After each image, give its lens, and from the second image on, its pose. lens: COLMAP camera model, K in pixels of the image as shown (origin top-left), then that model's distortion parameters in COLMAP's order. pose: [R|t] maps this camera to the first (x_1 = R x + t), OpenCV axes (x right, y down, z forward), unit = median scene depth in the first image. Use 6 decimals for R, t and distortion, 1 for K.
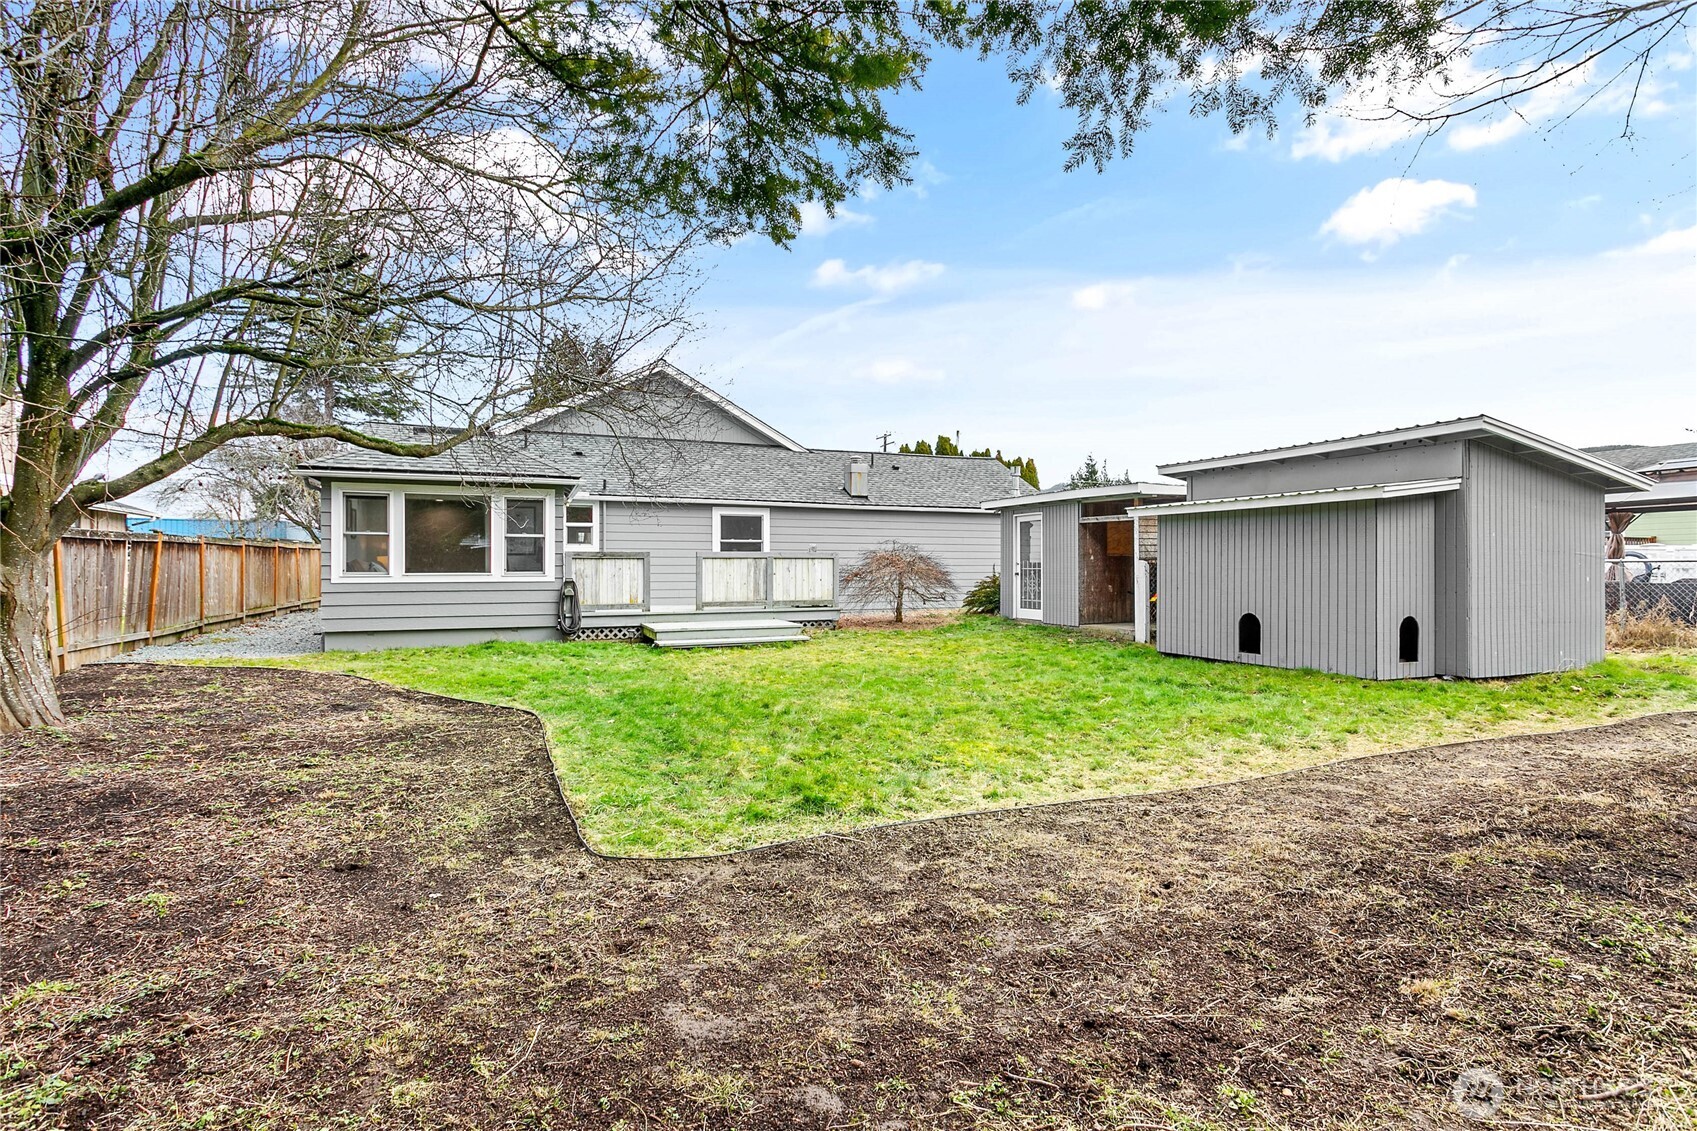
lens RADIAL K [[824.7, 0, 839.6], [0, 824.7, 561.2], [0, 0, 1]] dist [0.000989, -0.000033]
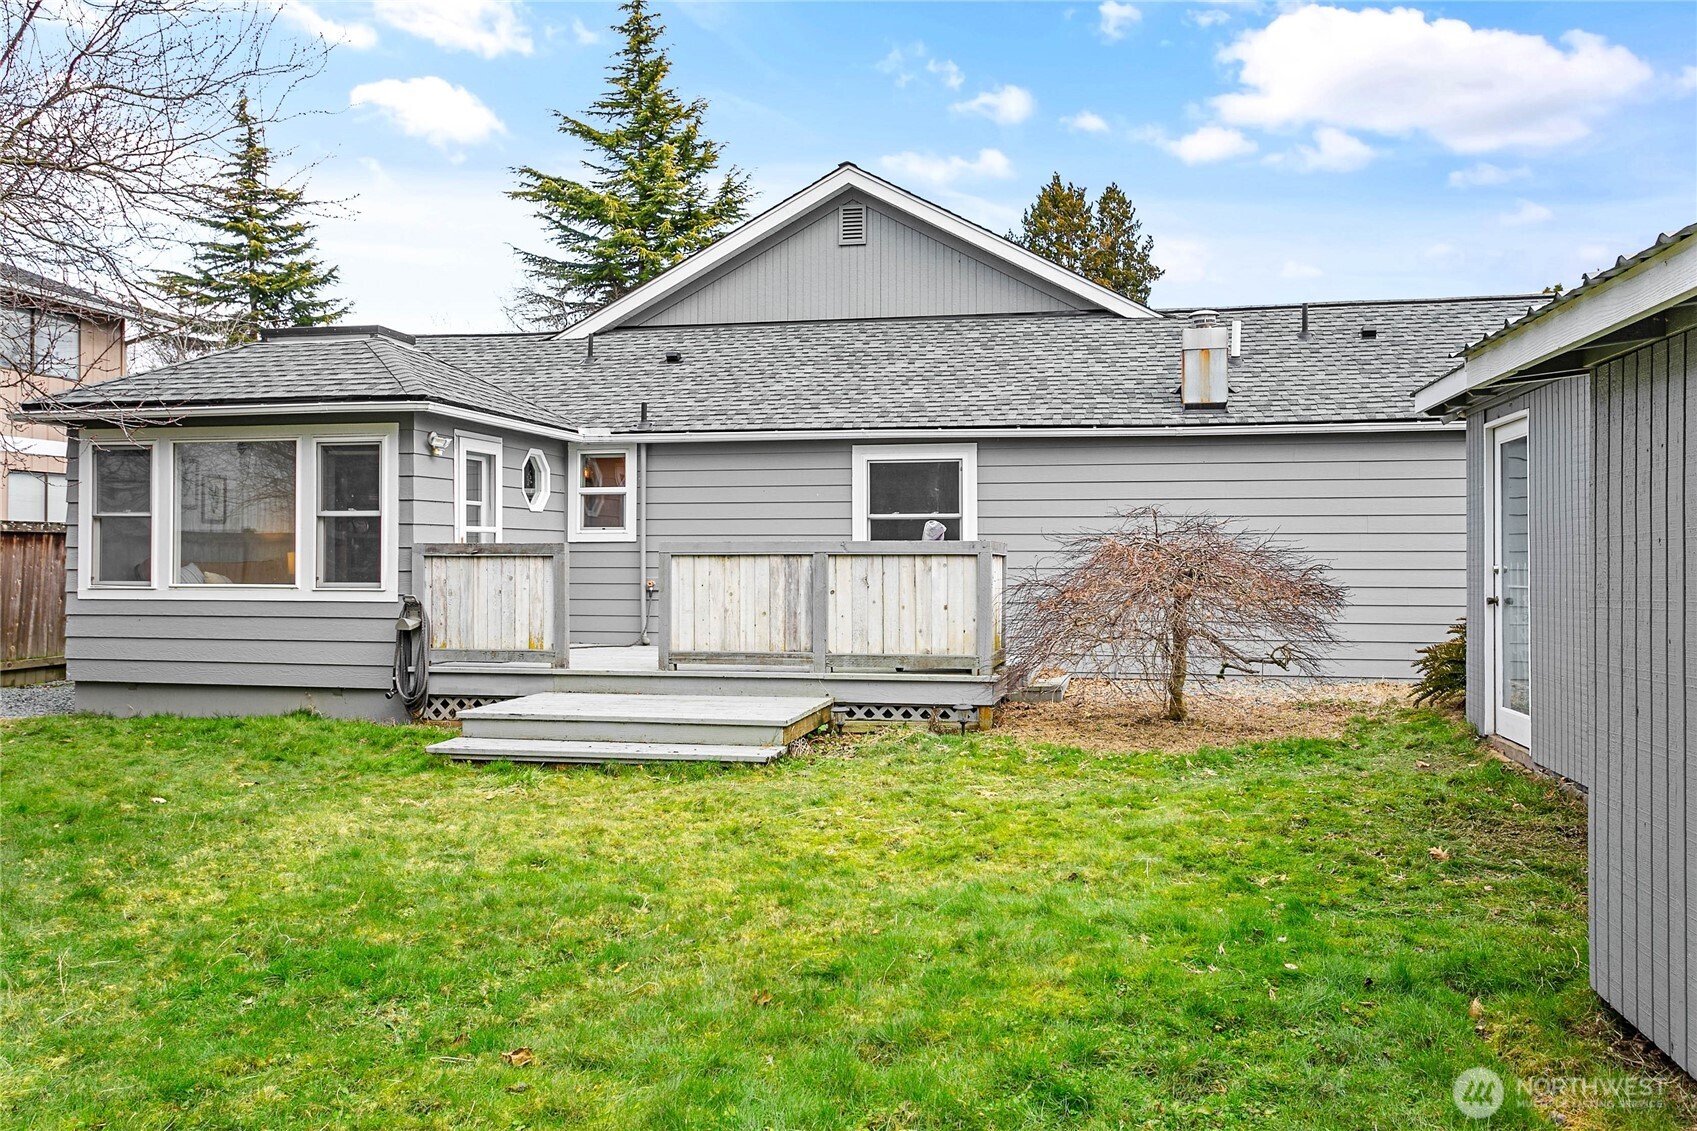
lens RADIAL K [[1314.7, 0, 849.2], [0, 1314.7, 525.0], [0, 0, 1]] dist [0.006544, 0.000375]
pose [[0.831578, -0.014008, -0.555232, 0.318858], [0.002431, 0.999764, -0.021583, -0.004584], [0.555403, 0.016598, 0.831416, 0.447371]]
